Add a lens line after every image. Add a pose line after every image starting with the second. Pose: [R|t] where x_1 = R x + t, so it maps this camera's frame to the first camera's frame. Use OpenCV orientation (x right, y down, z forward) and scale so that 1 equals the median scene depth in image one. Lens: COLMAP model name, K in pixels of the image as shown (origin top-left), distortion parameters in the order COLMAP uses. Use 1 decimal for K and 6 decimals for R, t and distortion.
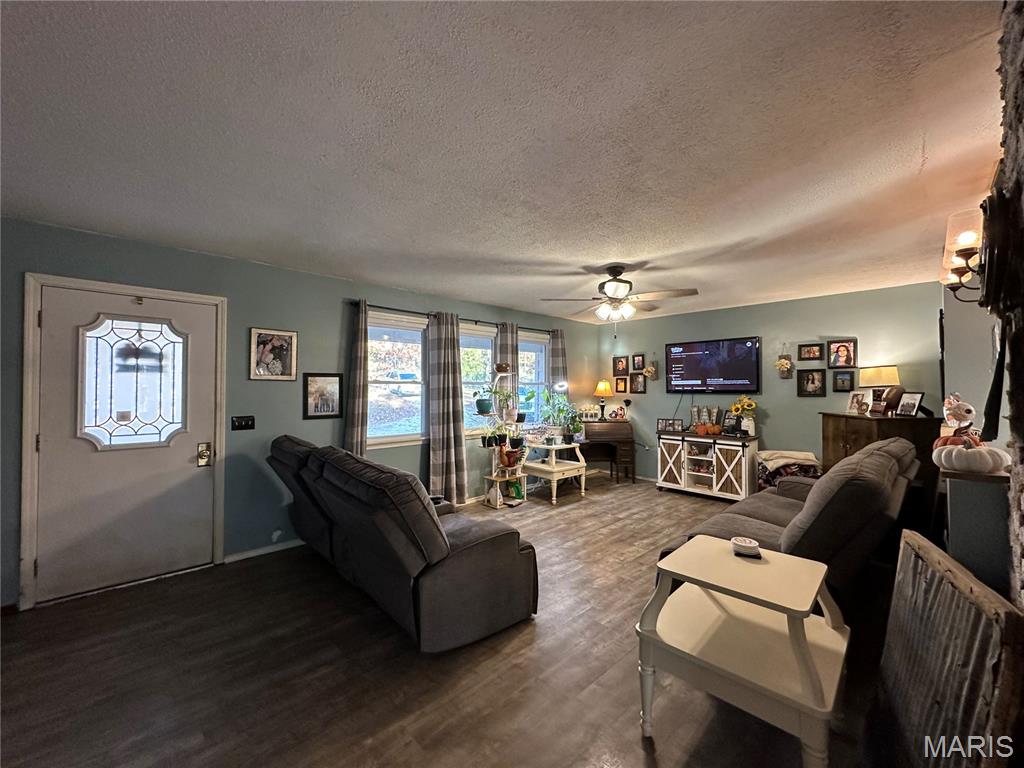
lens RADIAL K [[407.2, 0, 514.9], [0, 407.2, 385.3], [0, 0, 1]] dist [-0.004210, 0.000782]
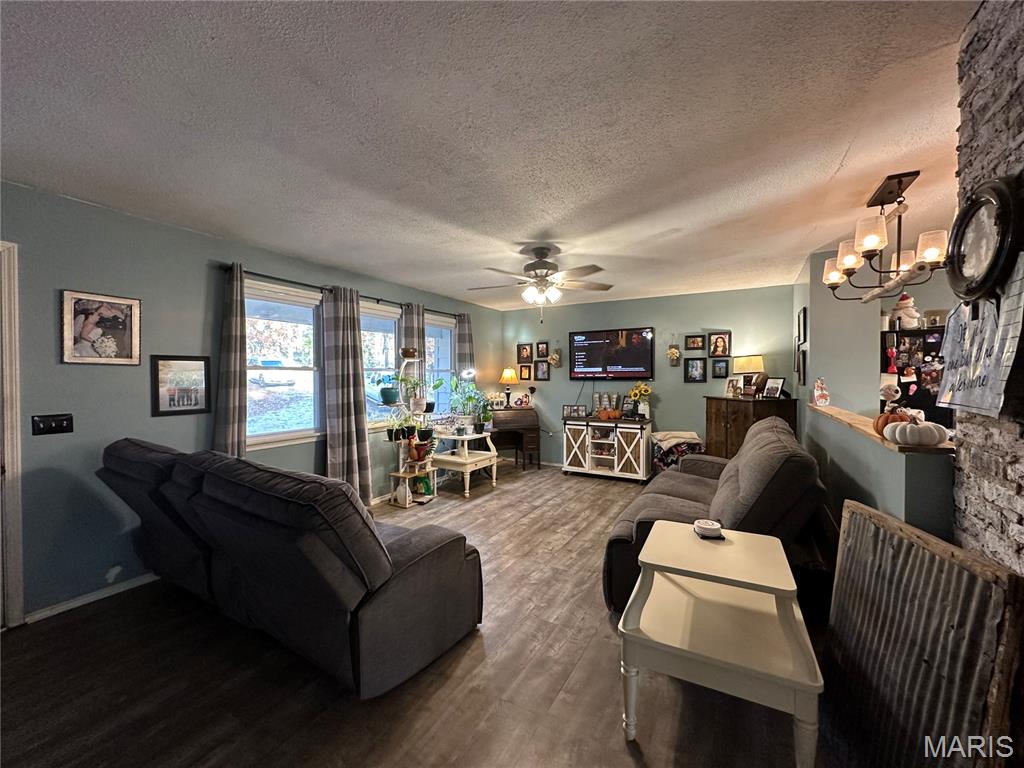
lens RADIAL K [[407.2, 0, 514.3], [0, 407.2, 384.7], [0, 0, 1]] dist [-0.004210, 0.000782]
pose [[0.958962, -0.008743, 0.283400, -0.088930], [0.001237, 0.999644, 0.026655, 0.005420], [-0.283533, -0.025210, 0.958631, 0.087012]]
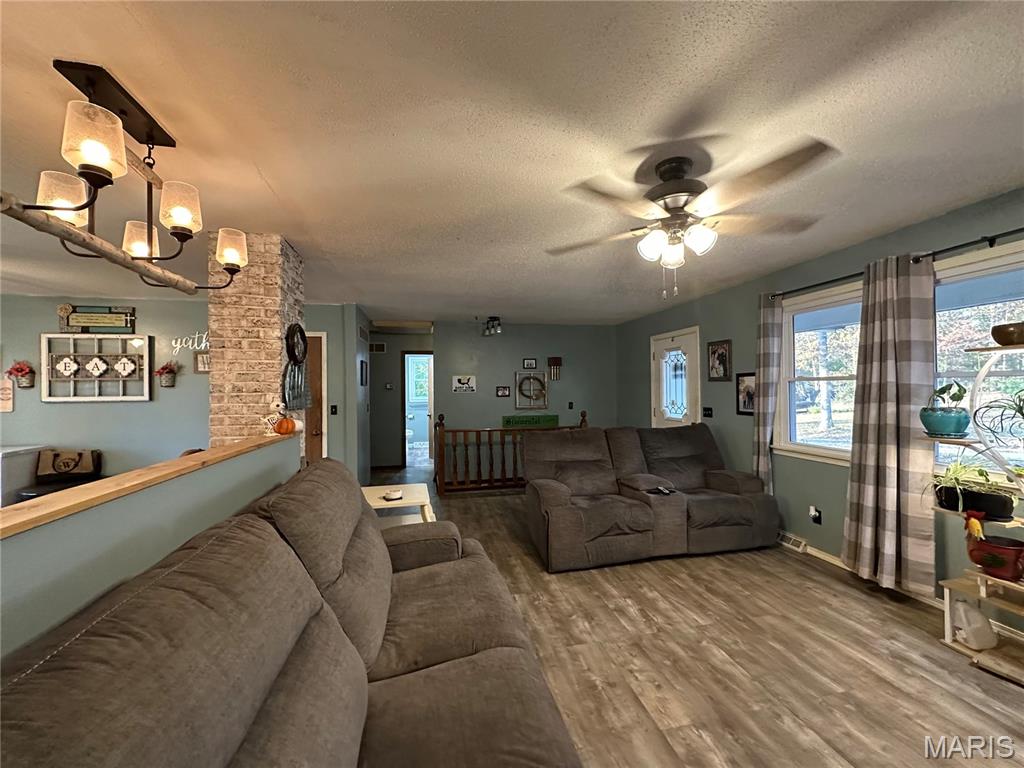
lens RADIAL K [[407.2, 0, 512.1], [0, 407.2, 387.6], [0, 0, 1]] dist [-0.004210, 0.000782]
pose [[-0.529330, 0.004810, -0.848402, 0.808837], [0.018671, 0.999808, -0.005981, 0.003883], [0.848211, -0.019006, -0.529318, 1.090565]]
